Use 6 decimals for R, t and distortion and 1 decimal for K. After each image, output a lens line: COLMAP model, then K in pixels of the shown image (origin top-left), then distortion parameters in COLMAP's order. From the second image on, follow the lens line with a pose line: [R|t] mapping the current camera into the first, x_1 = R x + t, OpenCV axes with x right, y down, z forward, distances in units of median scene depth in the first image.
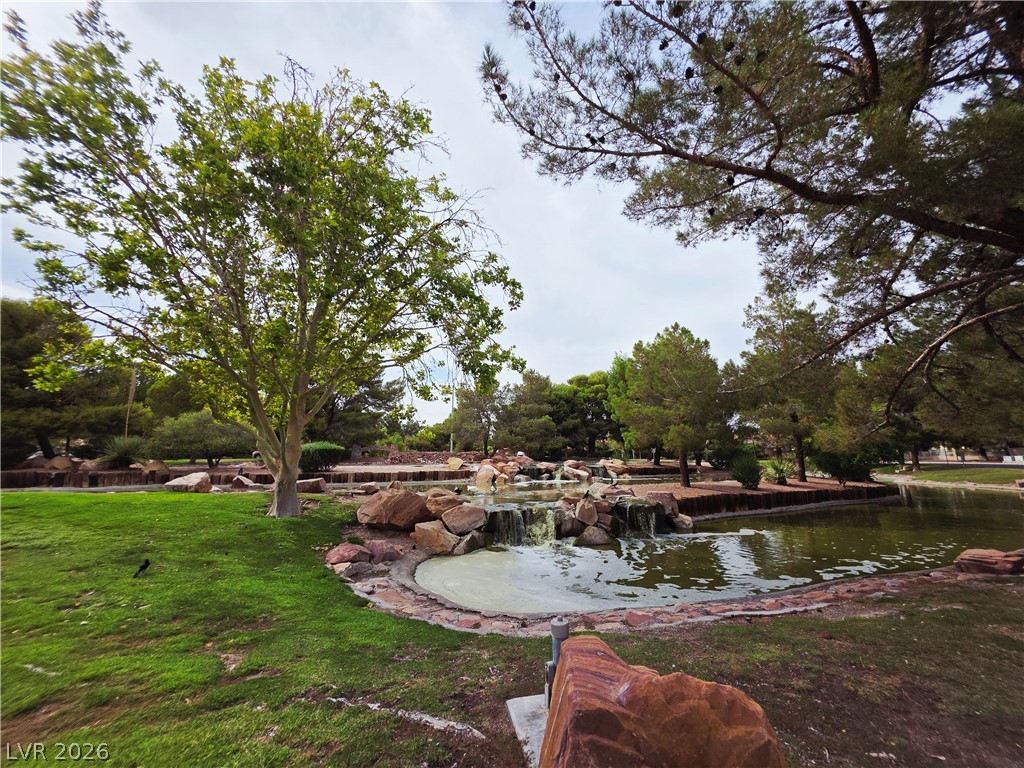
lens RADIAL K [[409.9, 0, 517.4], [0, 409.9, 381.6], [0, 0, 1]] dist [-0.000304, 0.000321]
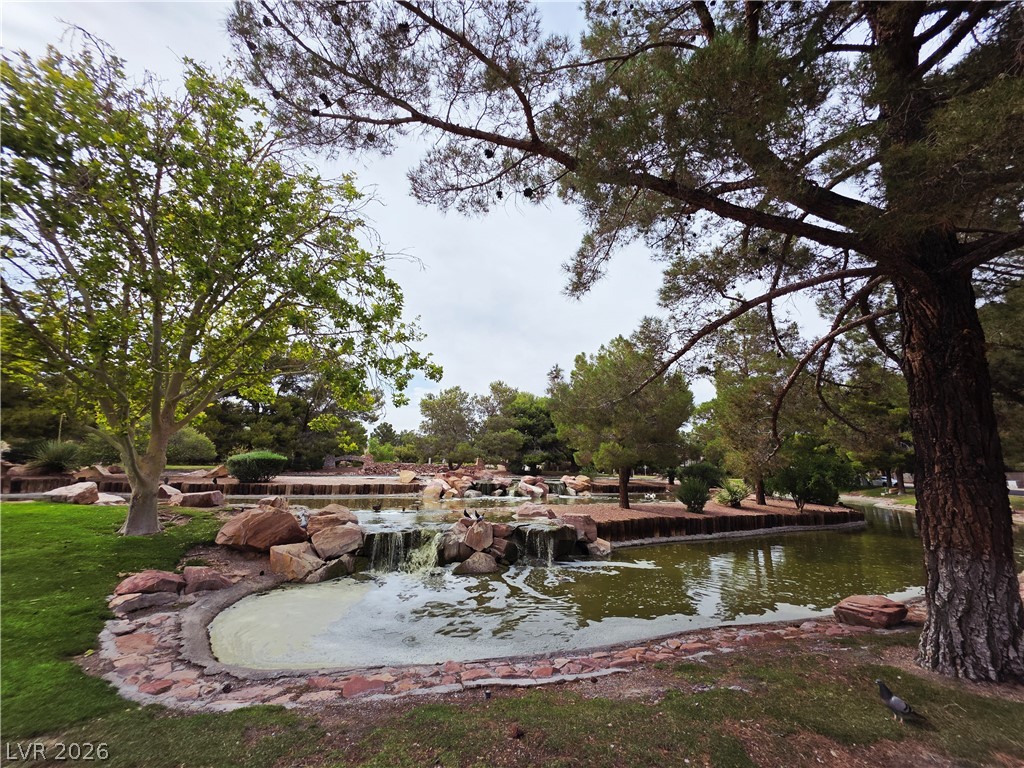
lens RADIAL K [[409.9, 0, 517.4], [0, 409.9, 381.6], [0, 0, 1]] dist [-0.000304, 0.000321]
pose [[0.999761, 0.021404, -0.004387, 0.160139], [-0.021525, 0.999327, -0.029700, -0.000103], [0.003749, 0.029787, 0.999549, 0.049341]]
